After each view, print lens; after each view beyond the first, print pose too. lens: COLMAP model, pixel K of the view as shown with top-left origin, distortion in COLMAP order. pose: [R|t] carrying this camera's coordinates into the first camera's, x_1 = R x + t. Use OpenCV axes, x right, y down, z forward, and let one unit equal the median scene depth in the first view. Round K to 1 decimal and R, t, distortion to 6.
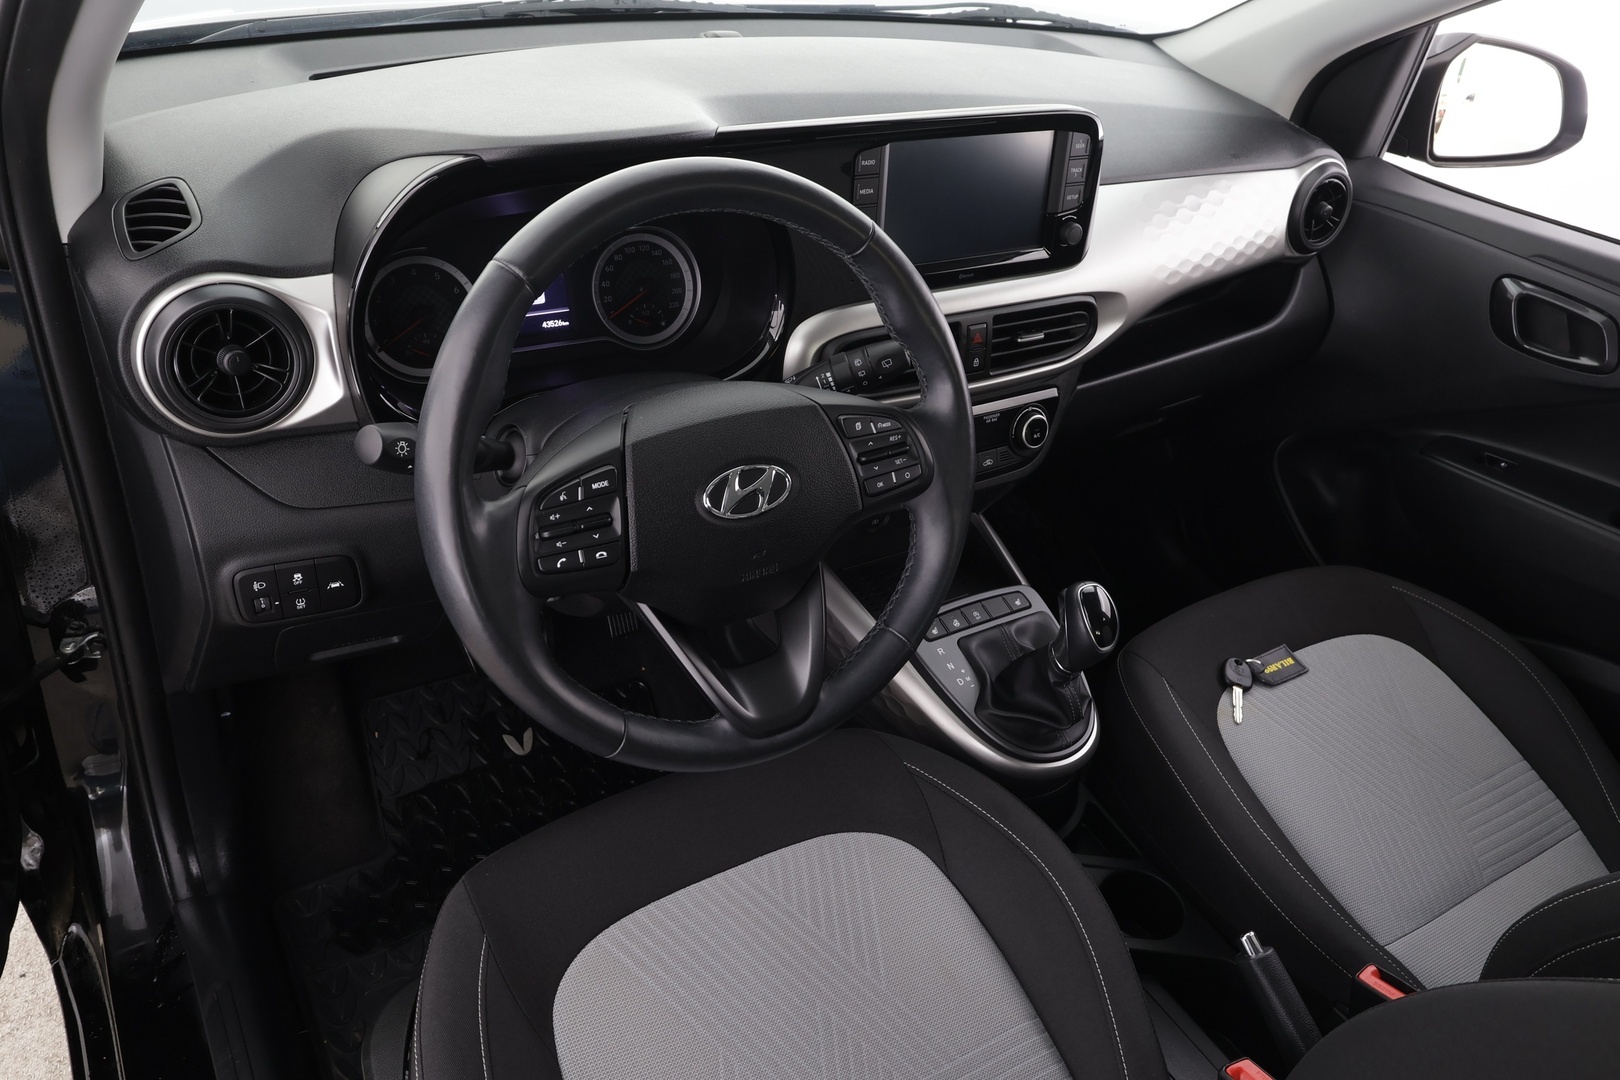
lens RADIAL K [[1177.3, 0, 815.8], [0, 1177.3, 541.0], [0, 0, 1]] dist [0.011850, 0.005795]
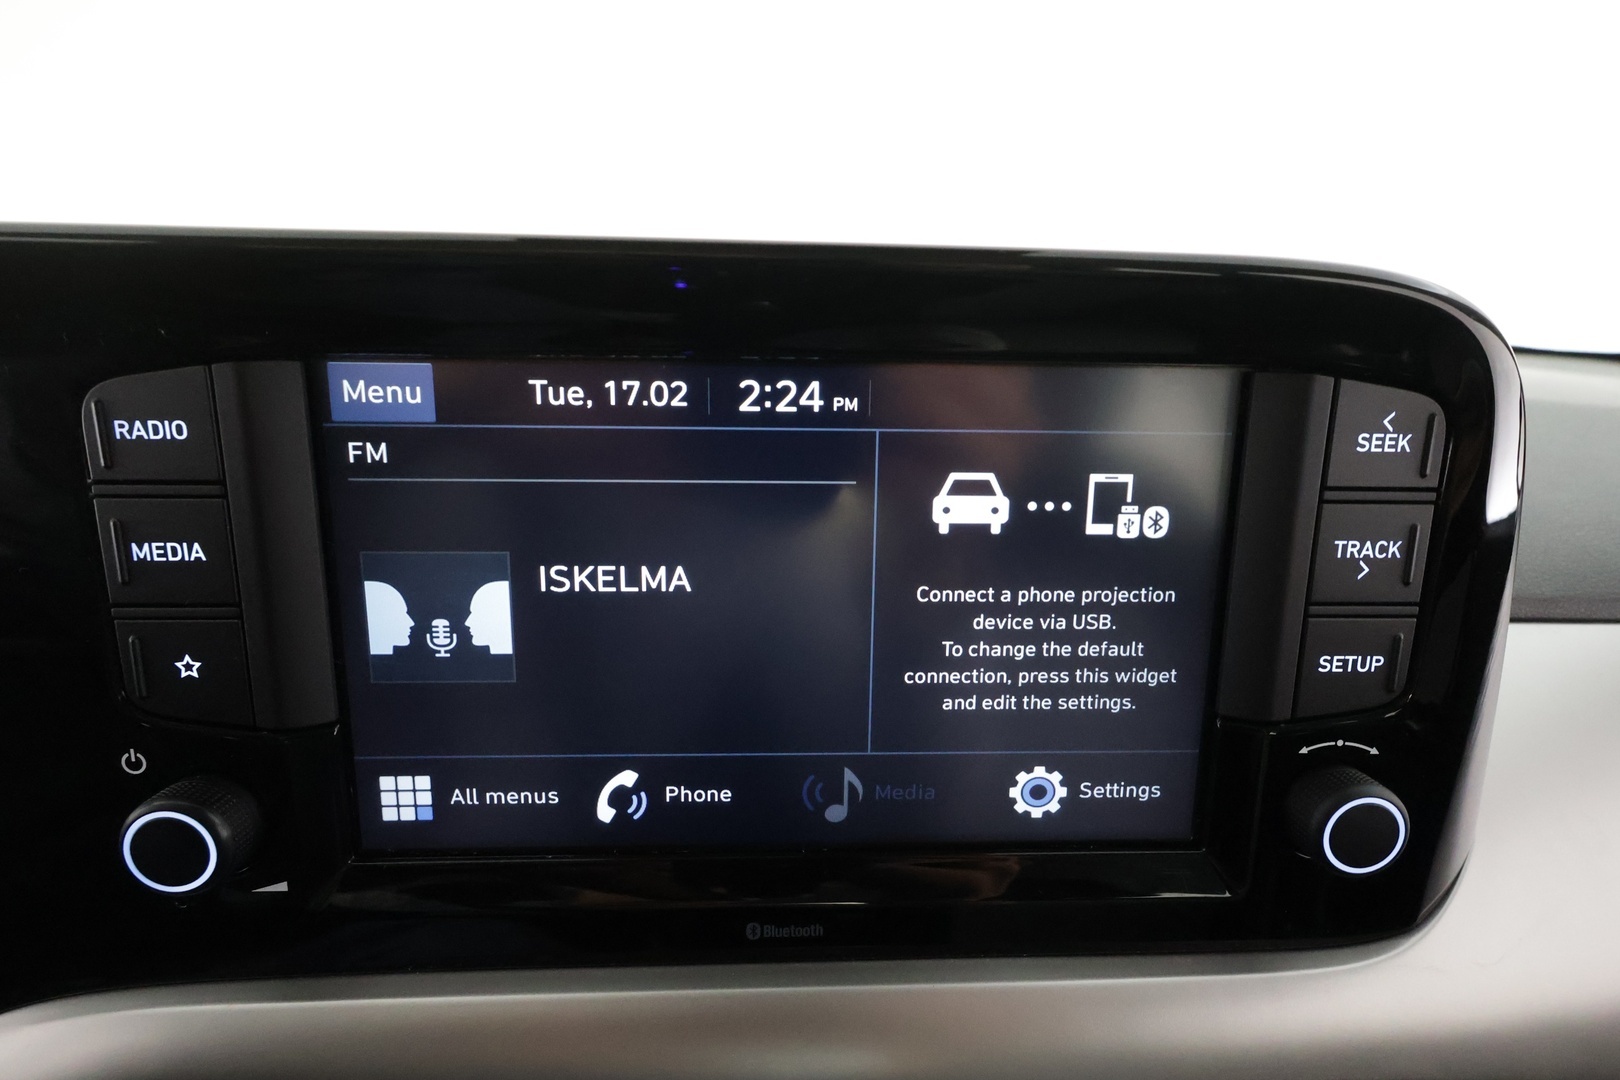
lens RADIAL K [[825.3, 0, 812.8], [0, 825.3, 549.6], [0, 0, 1]] dist [0.001693, 0.000412]
pose [[0.863456, 0.059177, -0.500940, 0.217980], [-0.214166, 0.942149, -0.257854, -0.263590], [0.456701, 0.329930, 0.826178, 0.861947]]
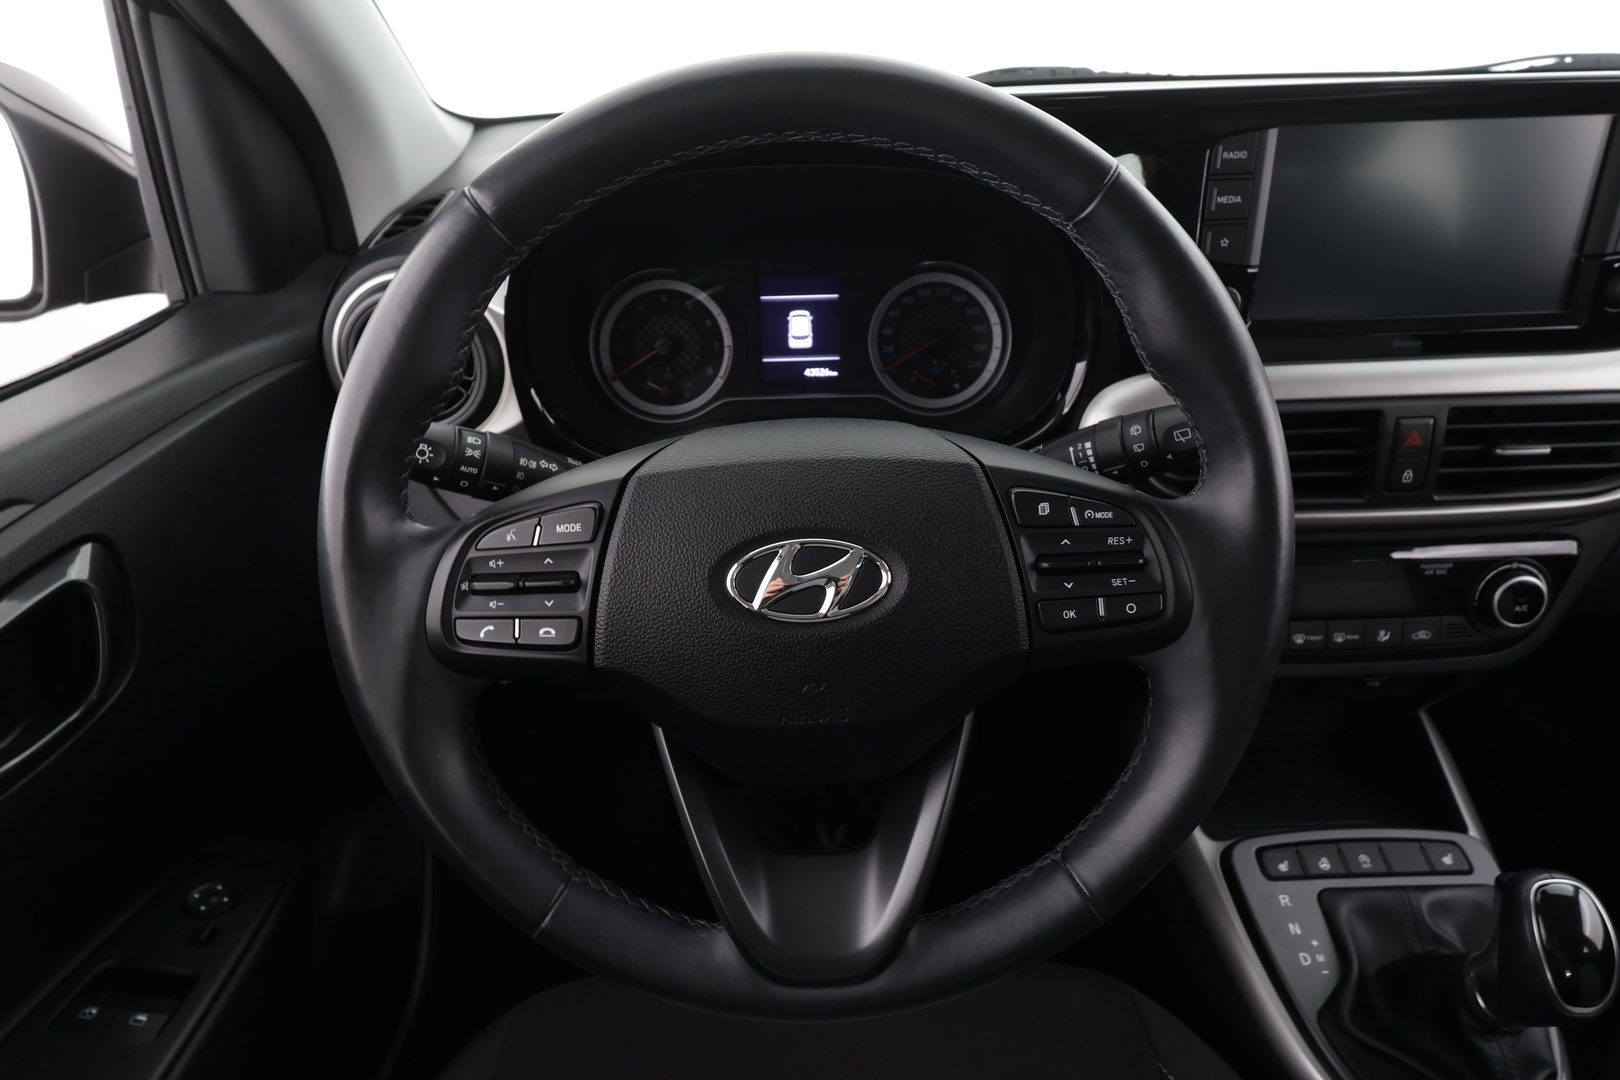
lens RADIAL K [[952.6, 0, 809.1], [0, 952.6, 539.6], [0, 0, 1]] dist [-0.000359, 0.001364]
pose [[0.843222, 0.139237, -0.519220, 0.141222], [-0.195179, 0.979259, -0.054370, -0.025786], [0.500881, 0.147187, 0.852909, 0.409787]]
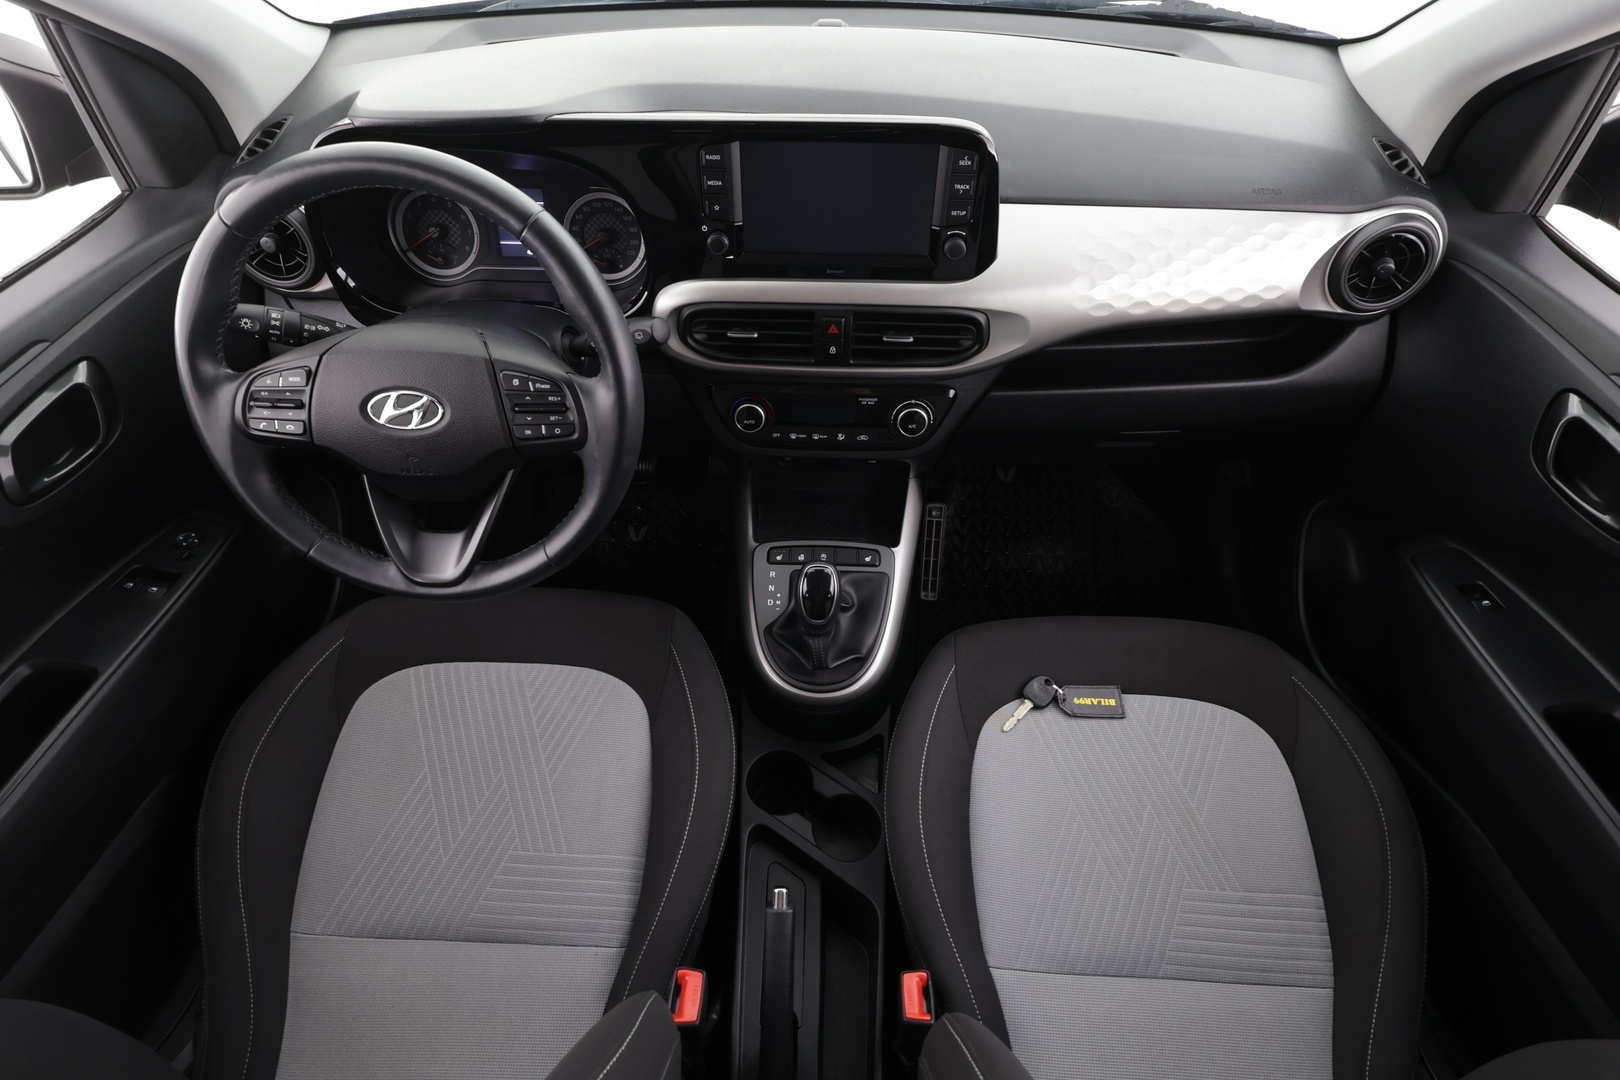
lens RADIAL K [[825.3, 0, 811.9], [0, 825.3, 541.7], [0, 0, 1]] dist [0.001693, 0.000412]
pose [[0.824002, 0.333683, -0.457903, 0.571060], [-0.245865, 0.938707, 0.241618, -0.172561], [0.510461, -0.086511, 0.855538, 0.301511]]
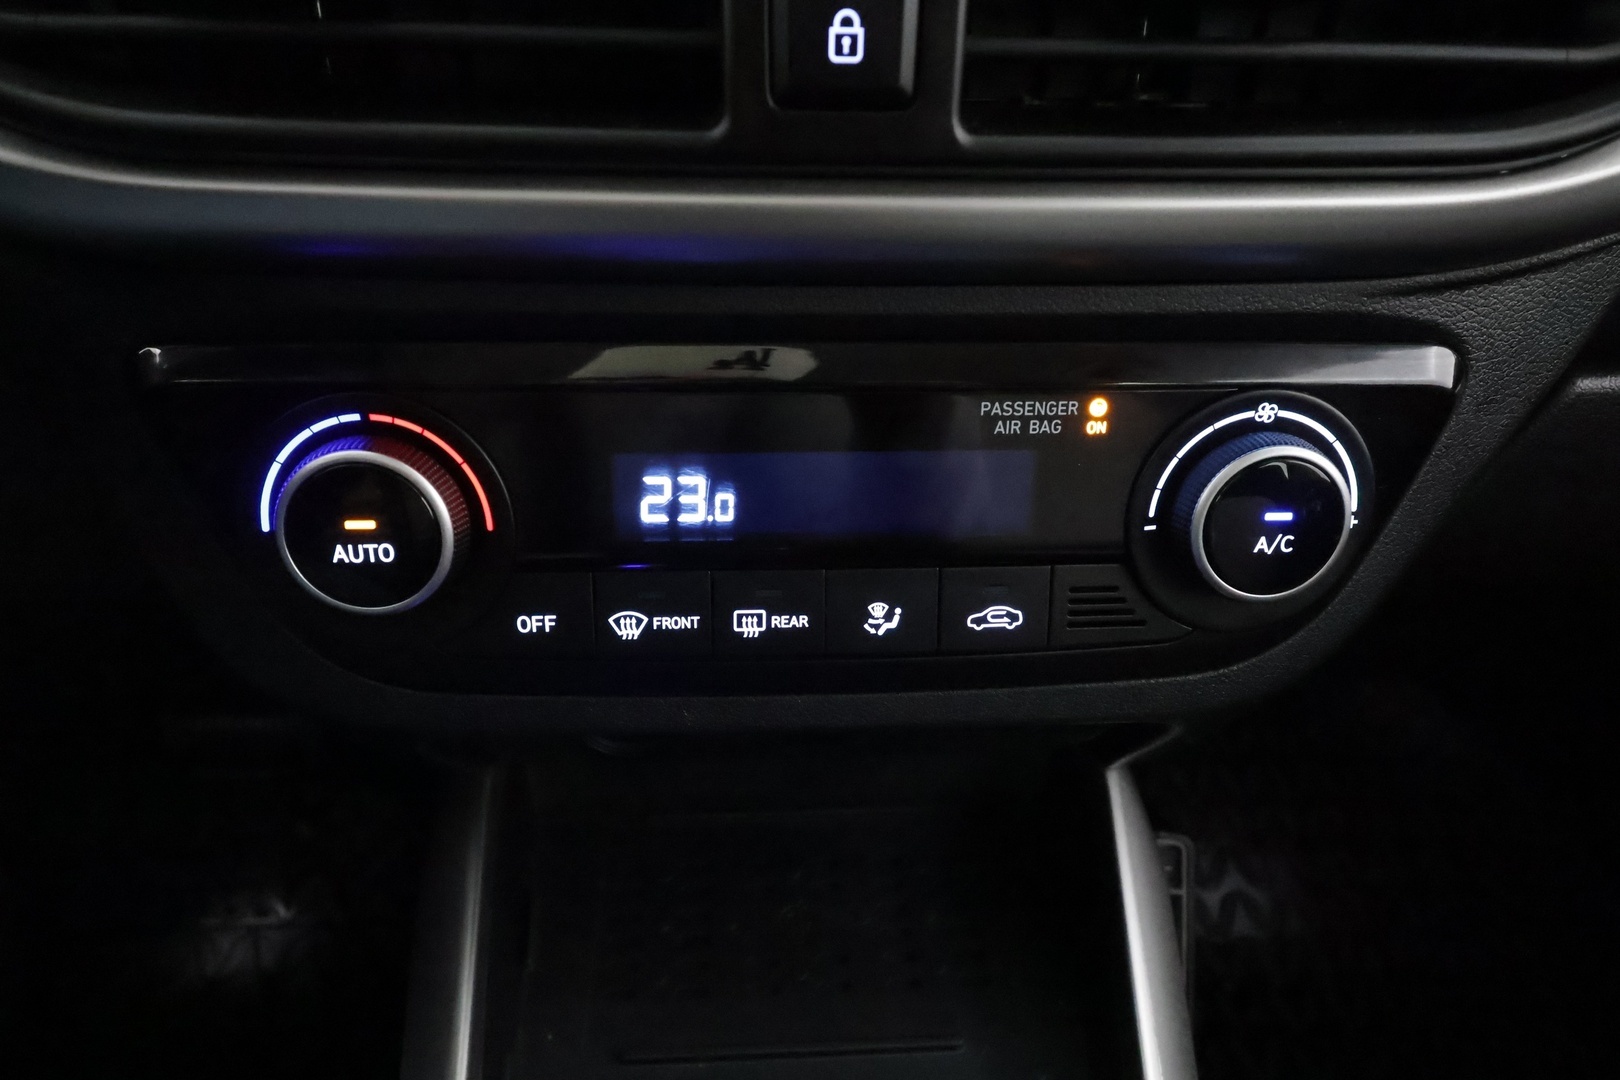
lens RADIAL K [[1051.1, 0, 815.8], [0, 1051.1, 535.8], [0, 0, 1]] dist [-0.009630, -0.001112]
pose [[0.870665, 0.202108, -0.448436, 0.225638], [-0.213329, 0.976635, 0.025975, -0.088817], [0.443208, 0.073049, 0.893438, 0.901759]]
